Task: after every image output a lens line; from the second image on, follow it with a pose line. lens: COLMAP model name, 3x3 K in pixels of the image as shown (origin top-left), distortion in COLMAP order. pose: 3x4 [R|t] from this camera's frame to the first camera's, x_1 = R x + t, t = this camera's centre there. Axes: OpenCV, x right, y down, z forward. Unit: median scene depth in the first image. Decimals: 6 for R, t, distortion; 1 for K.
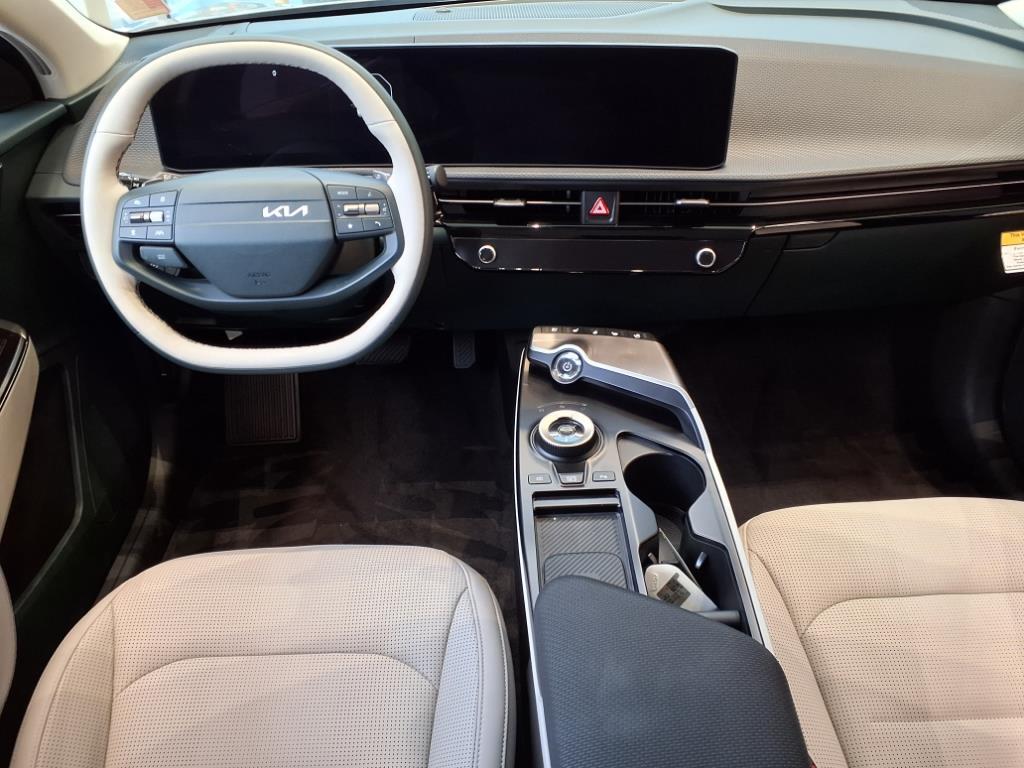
lens RADIAL K [[805.6, 0, 511.4], [0, 805.6, 384.7], [0, 0, 1]] dist [-0.018804, -0.010466]
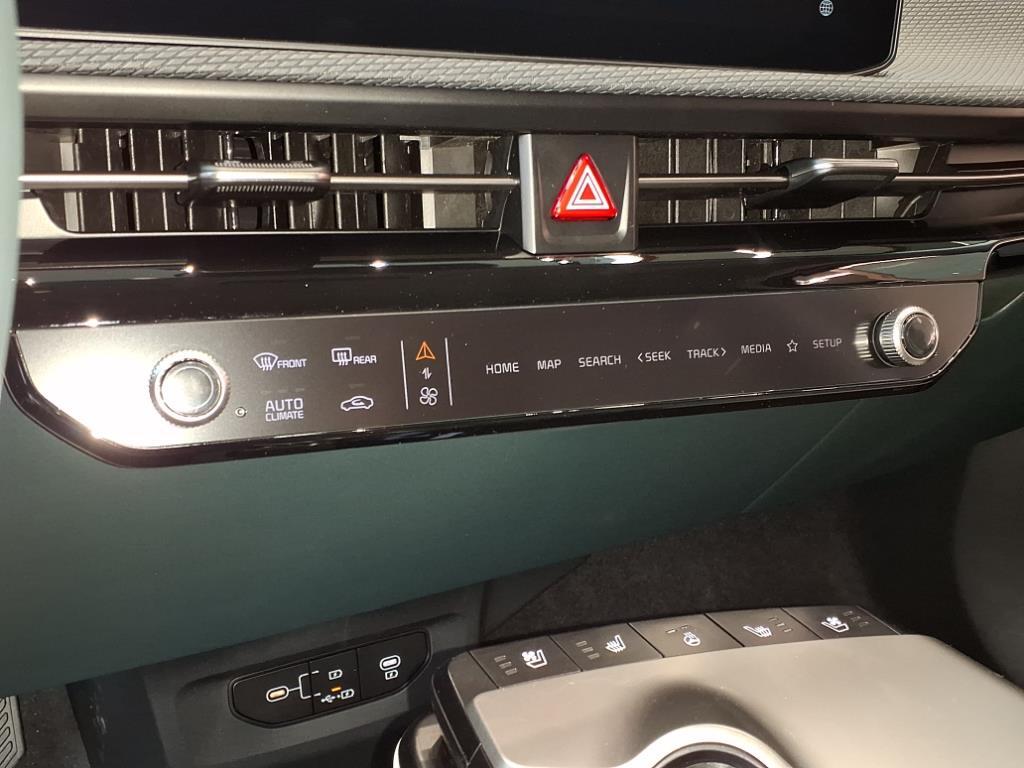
lens RADIAL K [[1006.1, 0, 513.3], [0, 1006.1, 382.2], [0, 0, 1]] dist [0.035929, 0.000000]
pose [[0.882942, -0.069227, 0.464350, -0.084413], [0.175944, 0.965778, -0.190569, -0.090527], [-0.435266, 0.249961, 0.864906, 0.717927]]
